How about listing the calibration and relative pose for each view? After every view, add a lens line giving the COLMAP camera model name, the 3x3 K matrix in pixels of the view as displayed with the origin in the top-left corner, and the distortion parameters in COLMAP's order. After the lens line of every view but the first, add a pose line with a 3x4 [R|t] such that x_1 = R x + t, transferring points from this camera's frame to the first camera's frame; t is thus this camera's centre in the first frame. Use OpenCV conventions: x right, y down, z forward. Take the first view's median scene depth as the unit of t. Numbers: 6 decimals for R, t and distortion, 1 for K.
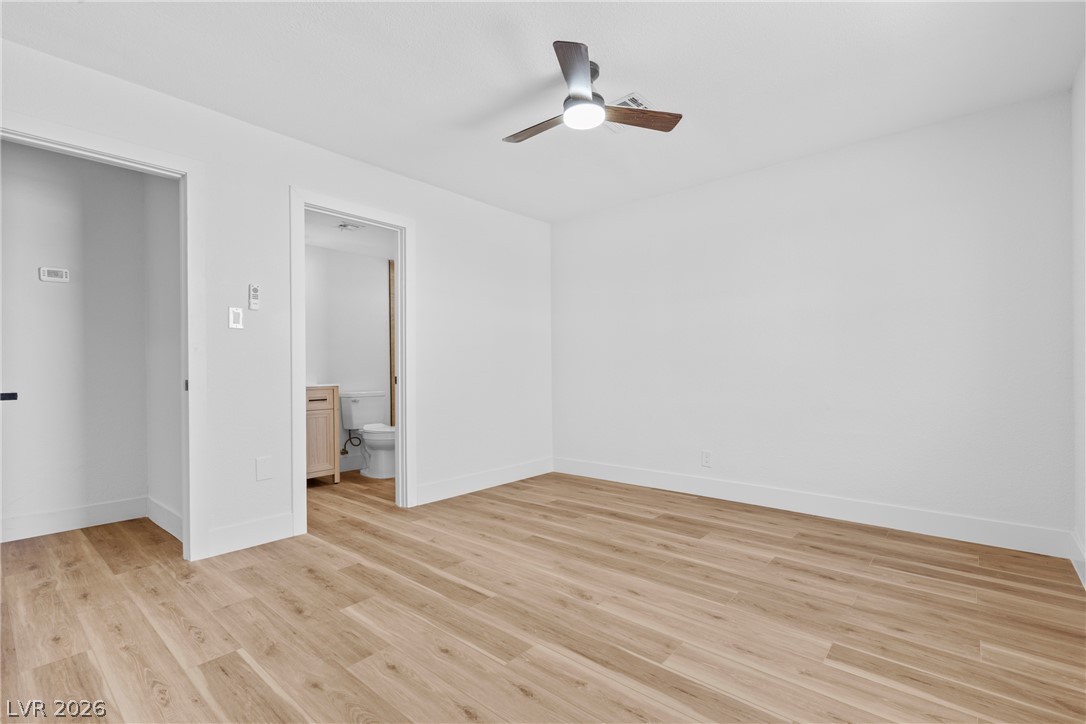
lens RADIAL K [[491.0, 0, 547.9], [0, 491.0, 366.5], [0, 0, 1]] dist [0.020127, -0.006322]
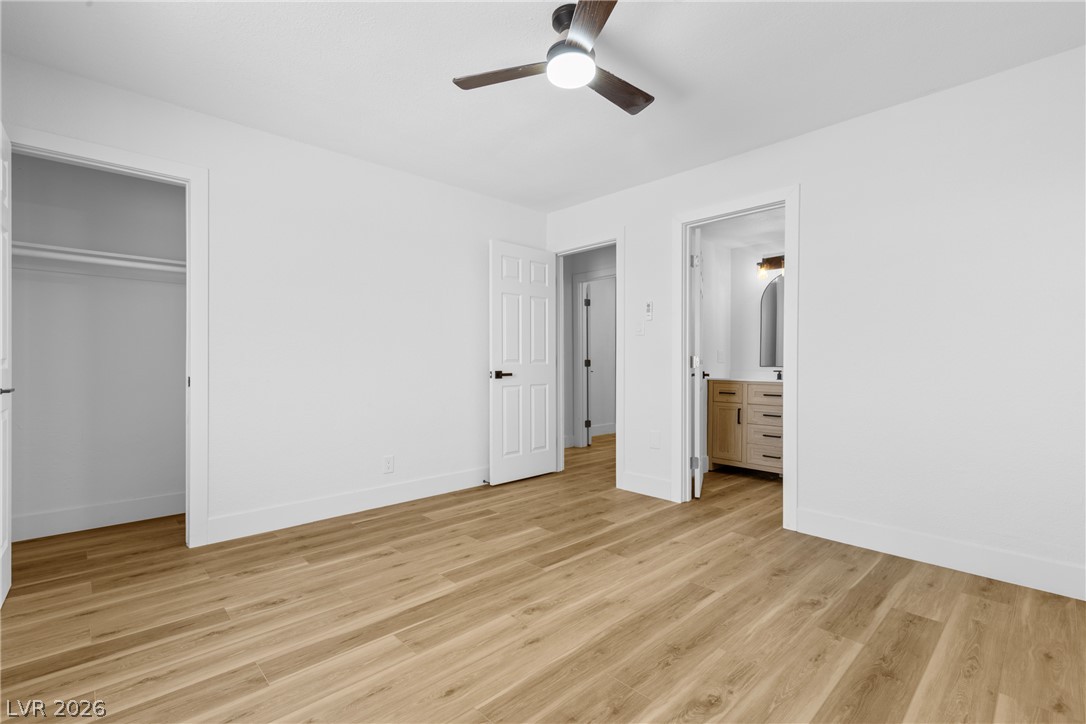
lens RADIAL K [[491.0, 0, 547.9], [0, 491.0, 366.5], [0, 0, 1]] dist [0.020127, -0.006322]
pose [[-0.097323, 0.010155, -0.995201, 0.826111], [0.003010, 0.999946, 0.009909, -0.001776], [0.995248, -0.002031, -0.097349, 0.934724]]
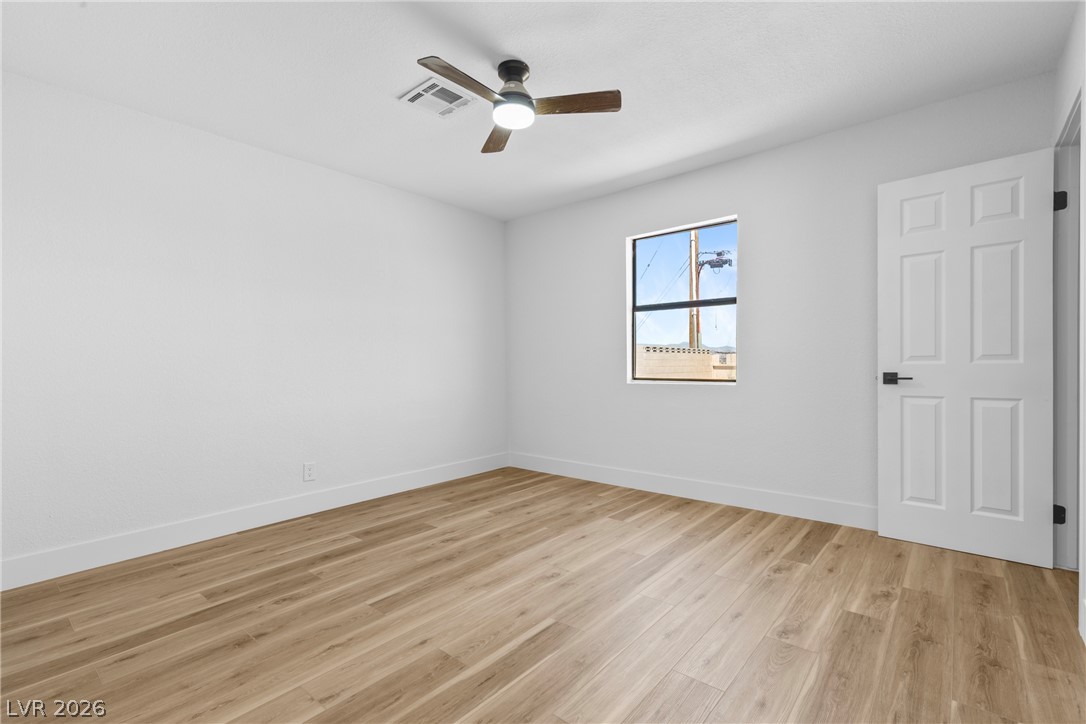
lens RADIAL K [[491.0, 0, 547.9], [0, 491.0, 366.5], [0, 0, 1]] dist [0.020127, -0.006322]
pose [[-0.009173, 0.003061, 0.999953, -0.841213], [0.010563, 0.999940, -0.002964, 0.007712], [-0.999902, 0.010535, -0.009205, 0.847699]]
